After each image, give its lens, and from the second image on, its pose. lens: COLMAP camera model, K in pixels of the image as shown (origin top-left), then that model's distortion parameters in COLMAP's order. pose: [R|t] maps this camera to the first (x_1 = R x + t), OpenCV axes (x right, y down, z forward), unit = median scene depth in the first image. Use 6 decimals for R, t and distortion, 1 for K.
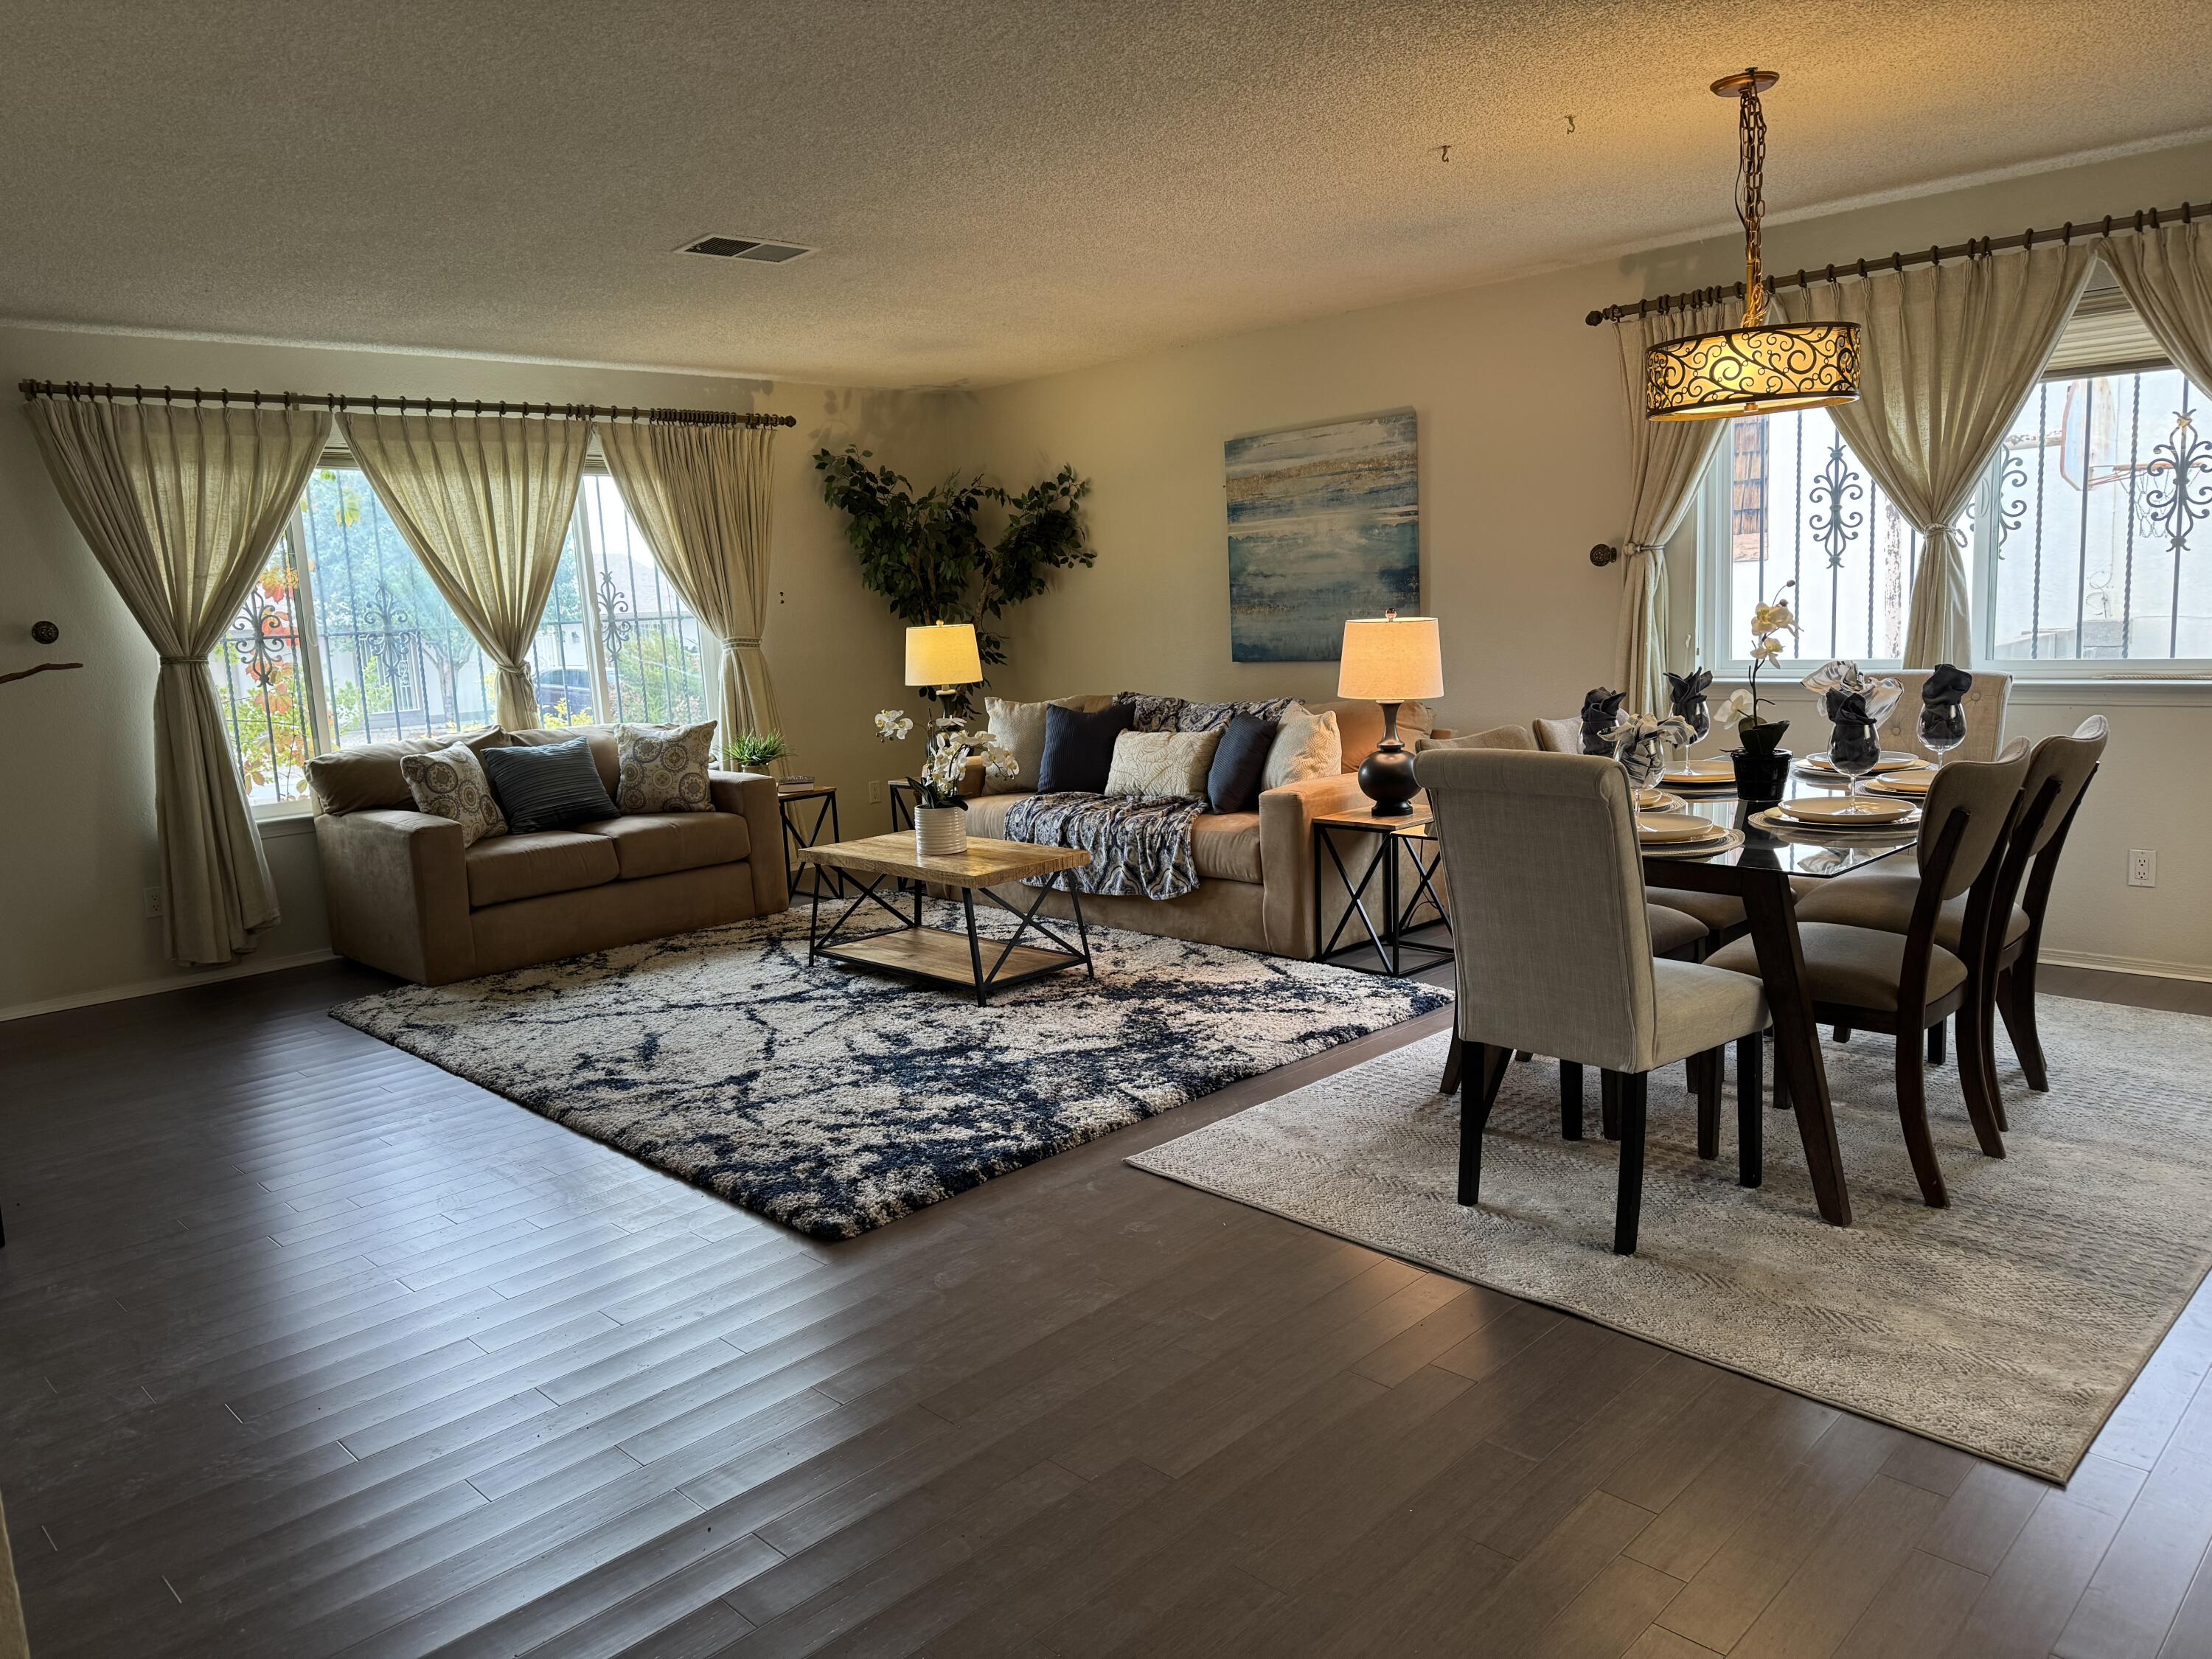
lens RADIAL K [[1548.7, 0, 1106.0], [0, 1548.7, 829.5], [0, 0, 1]] dist [0.013105, 0.002343]
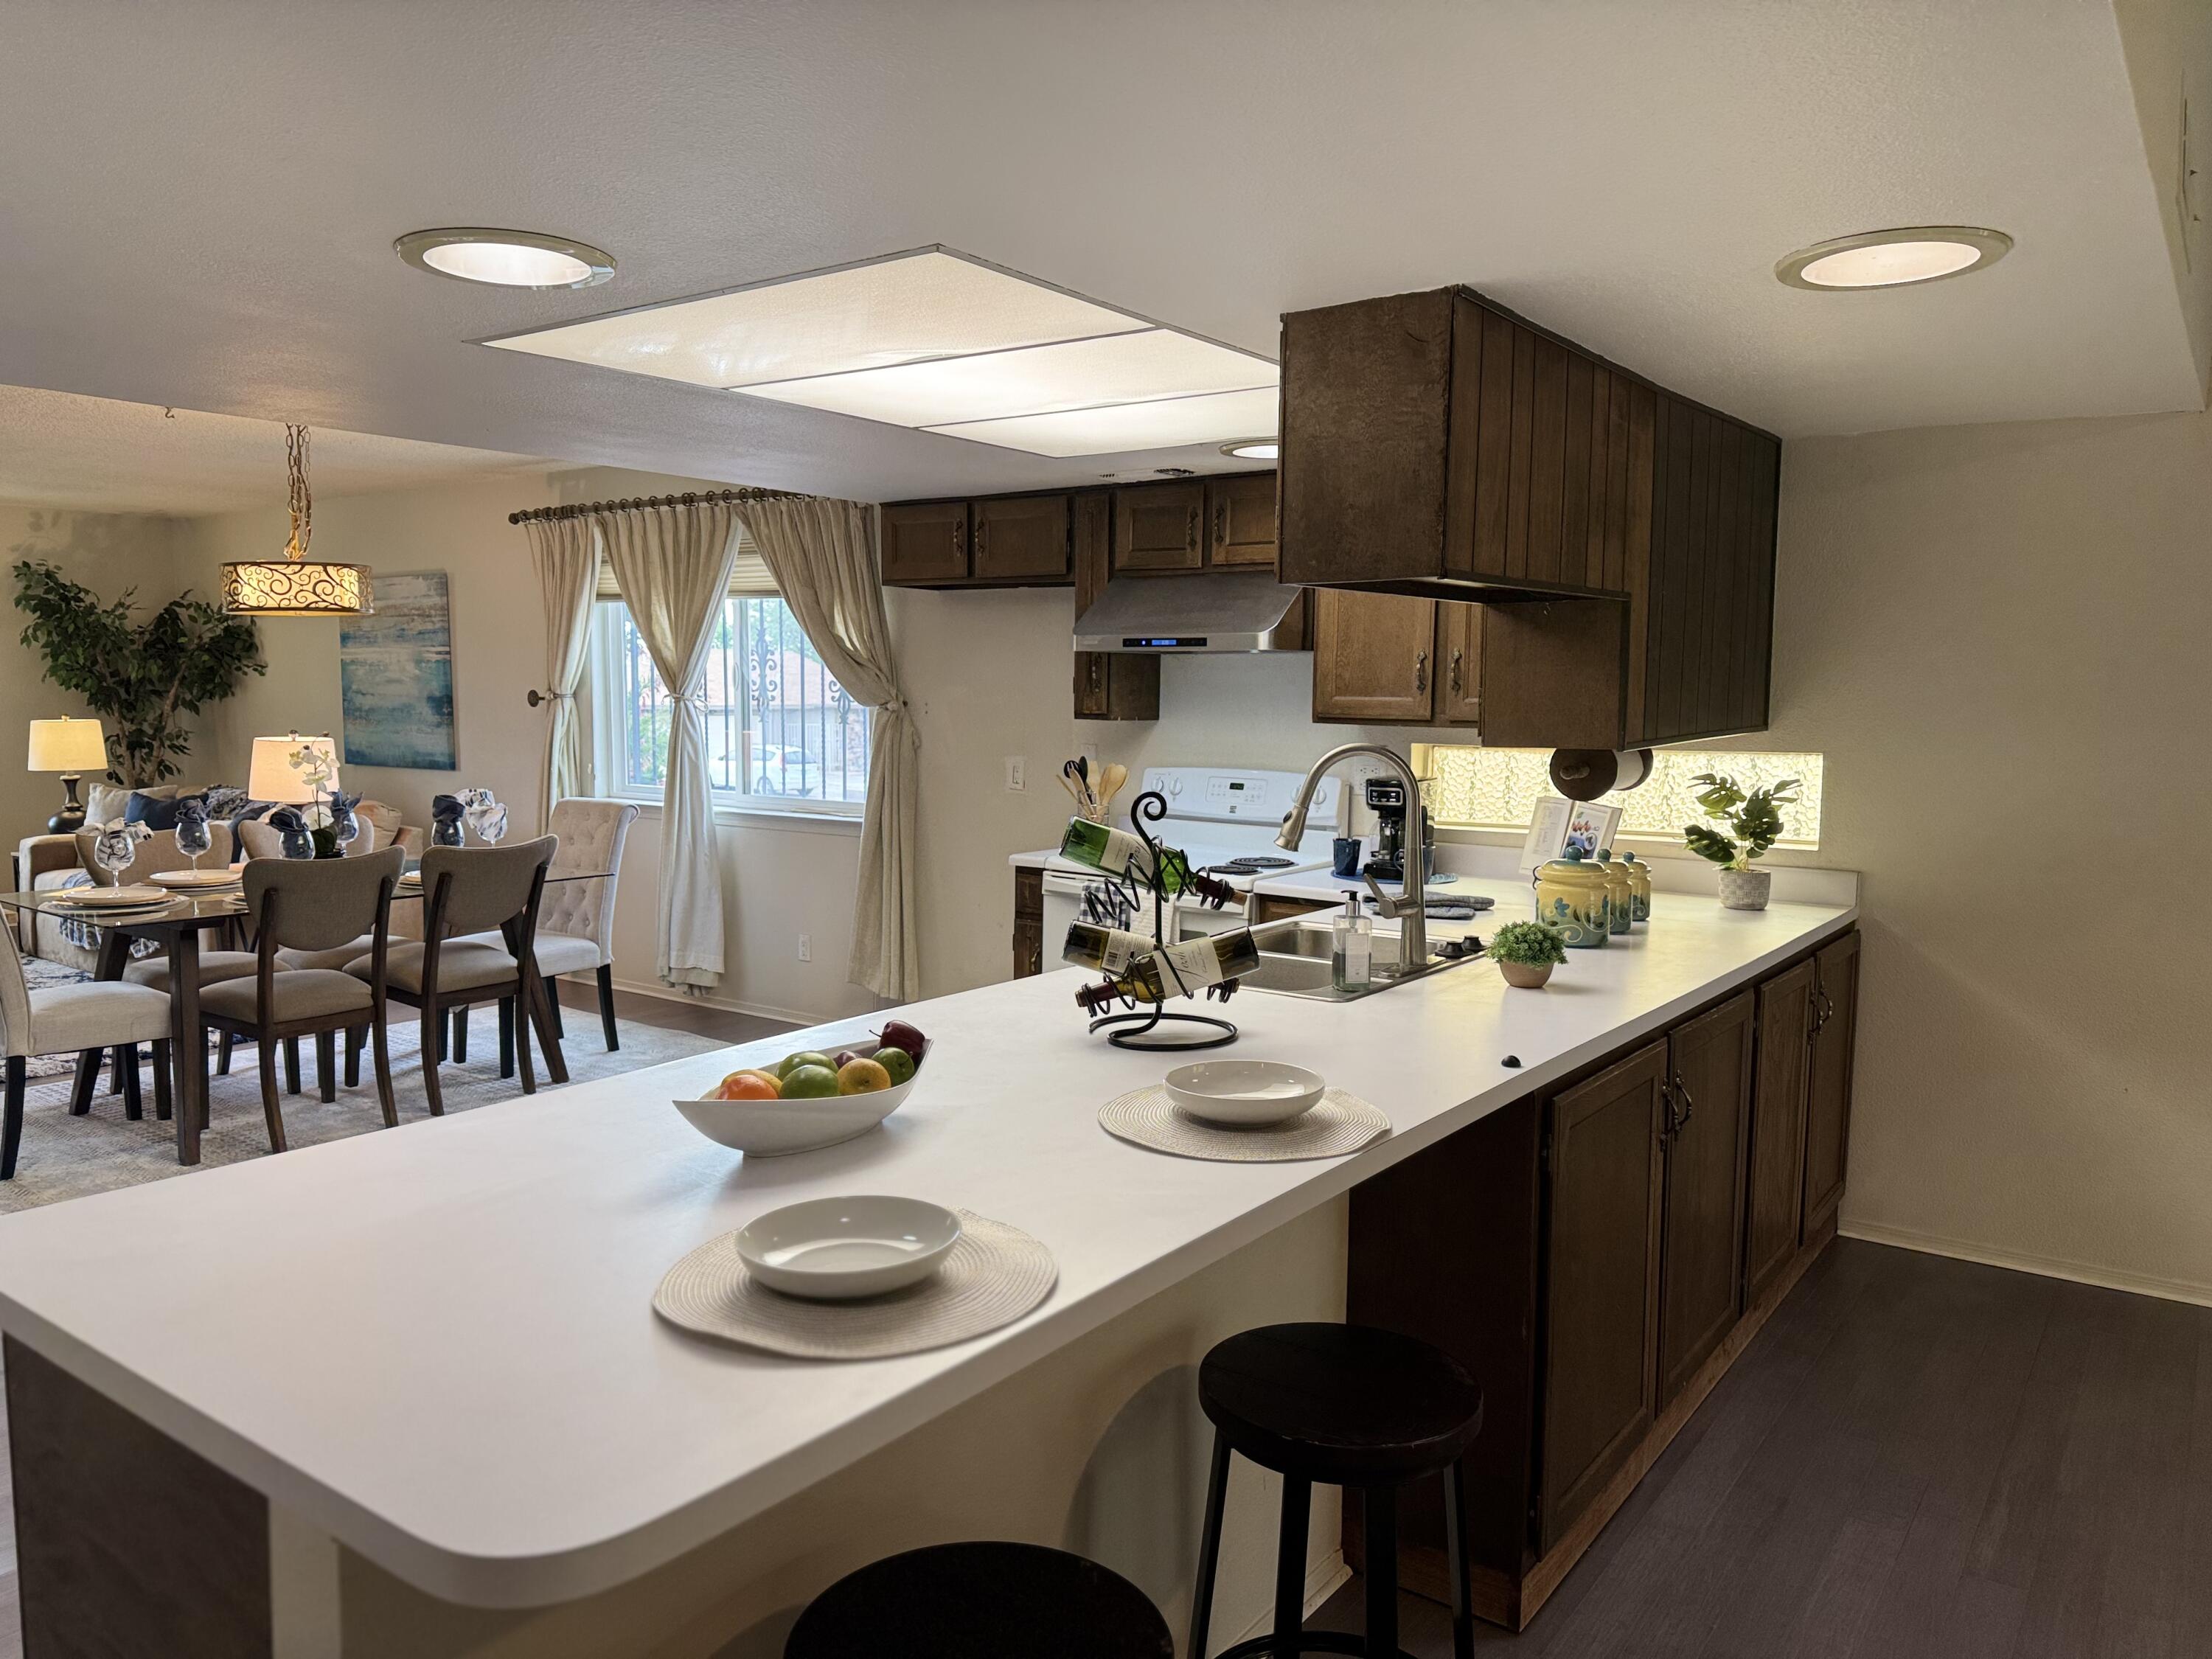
lens RADIAL K [[1552.8, 0, 1082.8], [0, 1552.8, 833.7], [0, 0, 1]] dist [0.157497, -0.223317]
pose [[0.988502, 0.037363, 0.146517, 0.514546], [-0.029638, 0.998070, -0.054563, -0.004387], [-0.148273, 0.049593, 0.987702, -0.322622]]
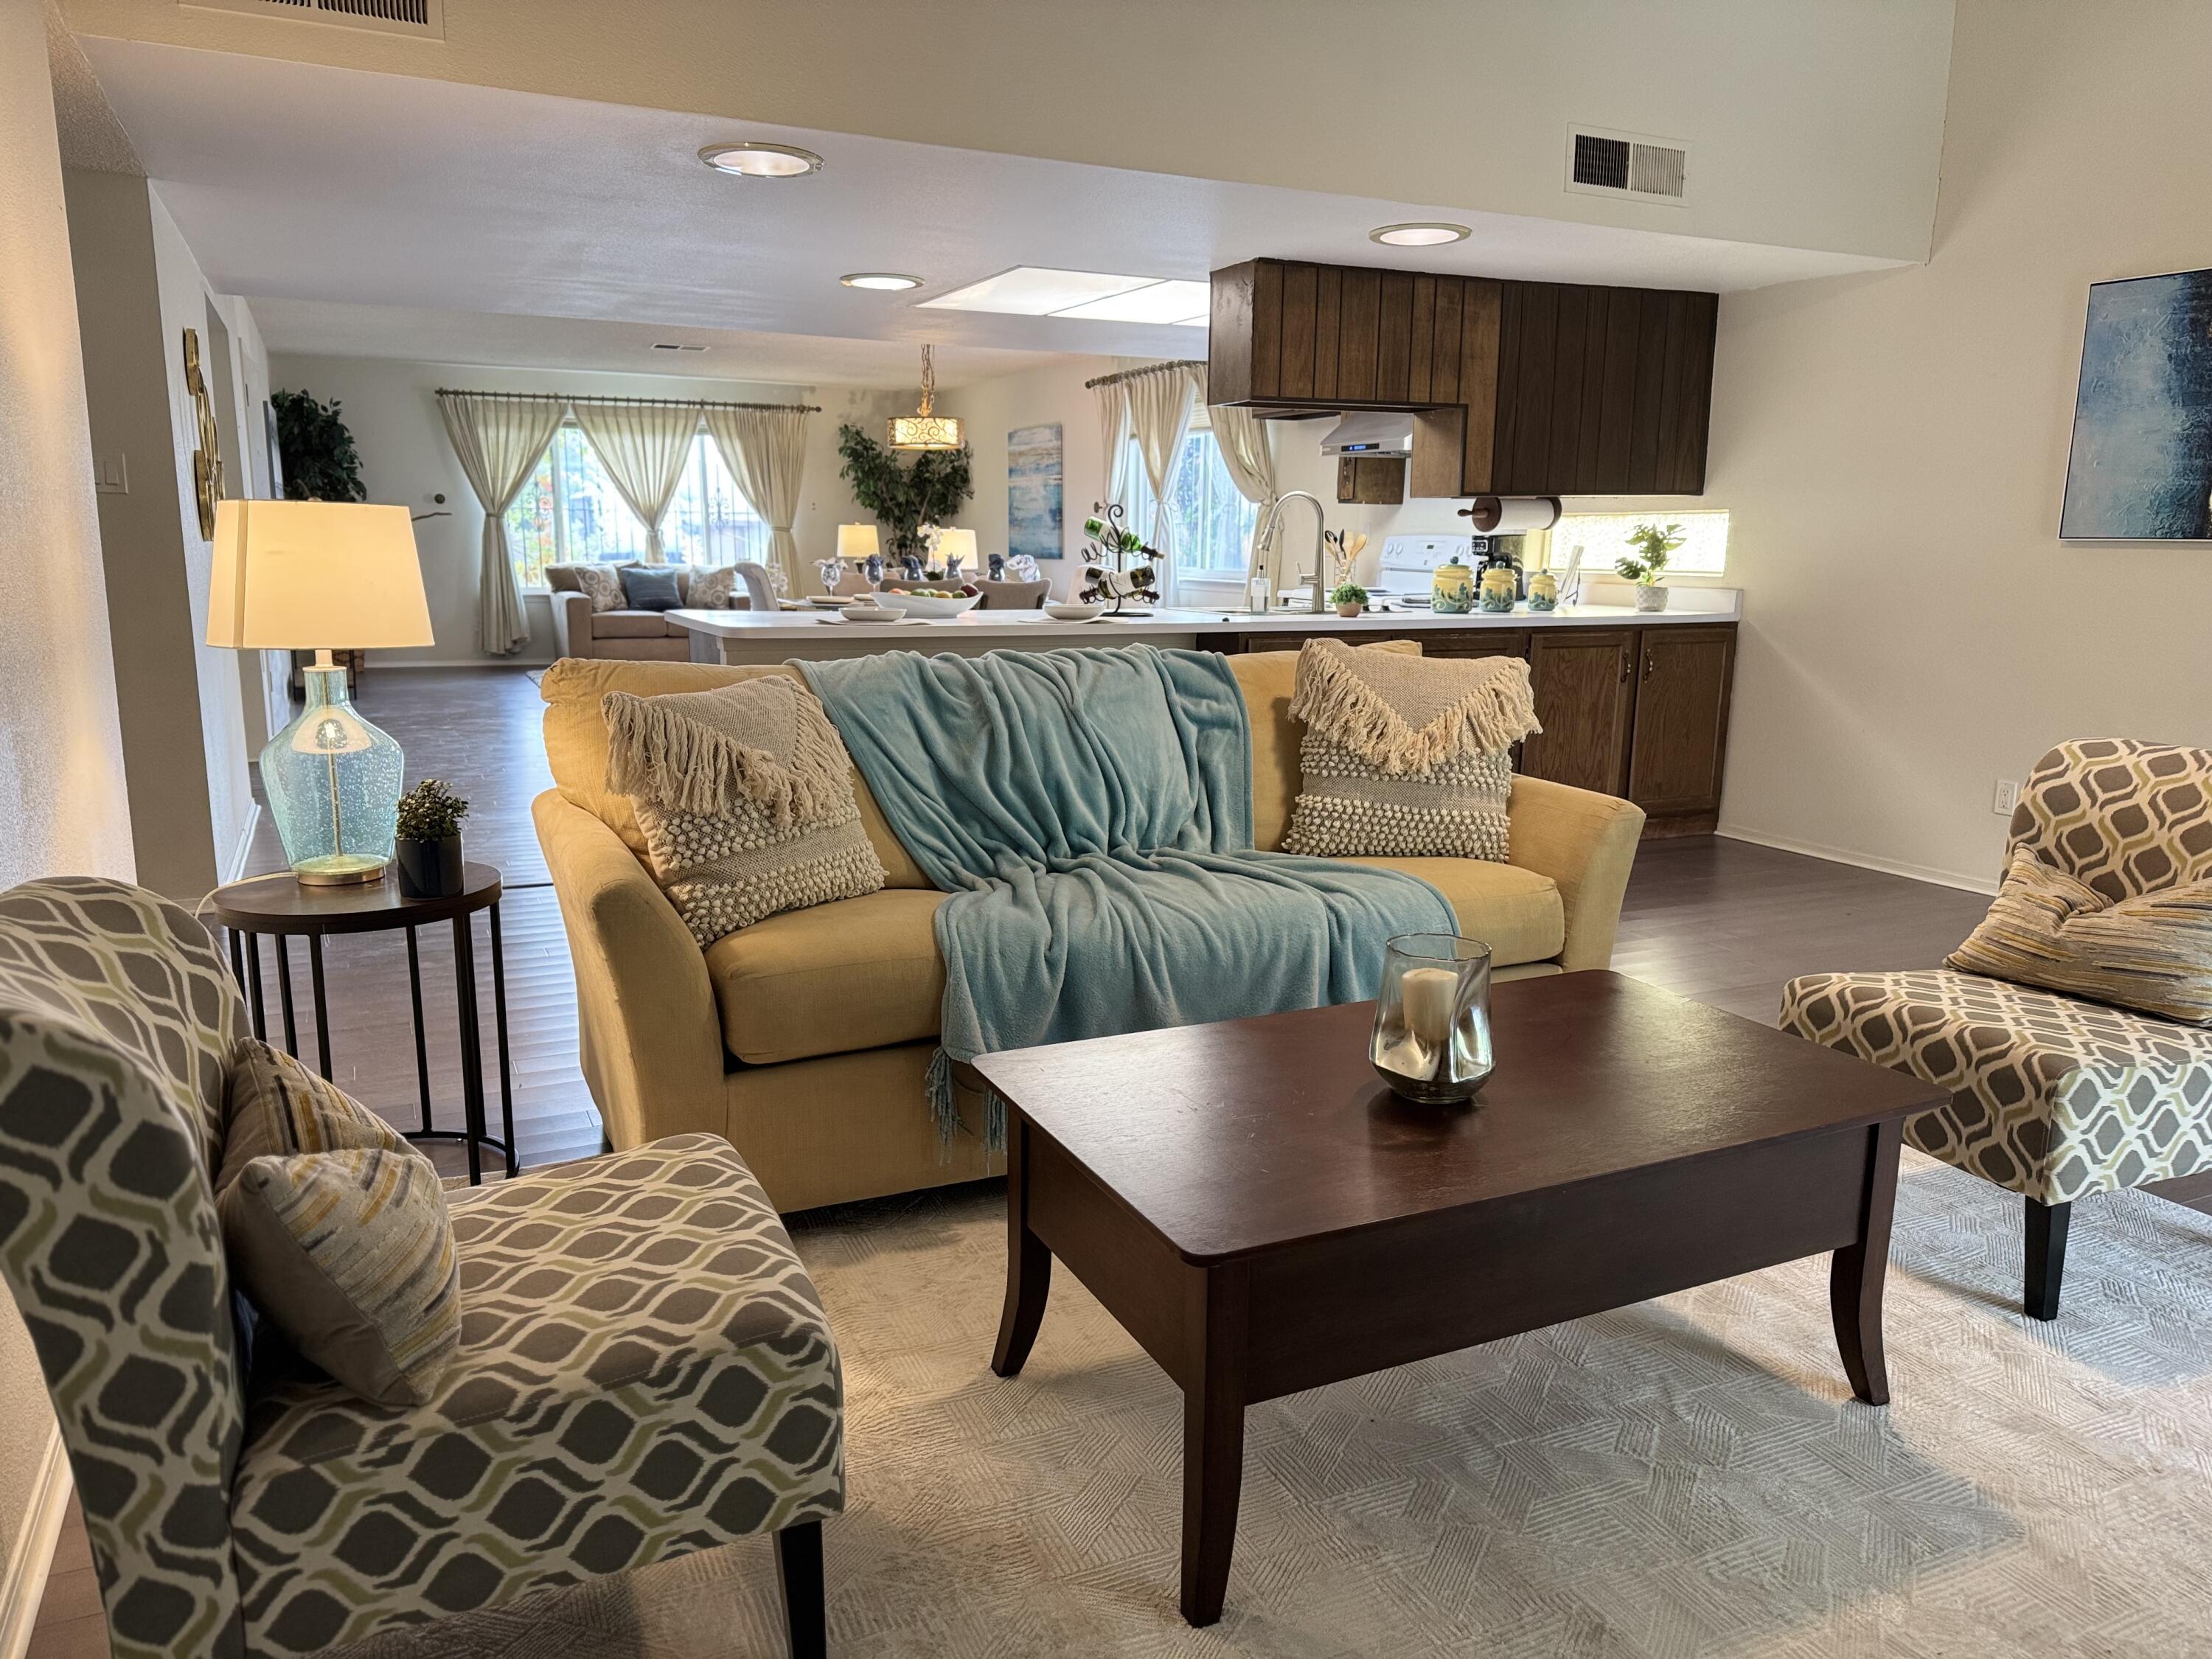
lens RADIAL K [[1552.8, 0, 1082.8], [0, 1552.8, 833.7], [0, 0, 1]] dist [0.157497, -0.223317]
pose [[0.938641, 0.121429, -0.322813, 0.875423], [-0.105642, 0.992208, 0.066053, 0.092738], [0.328318, -0.027898, 0.944155, -0.781567]]
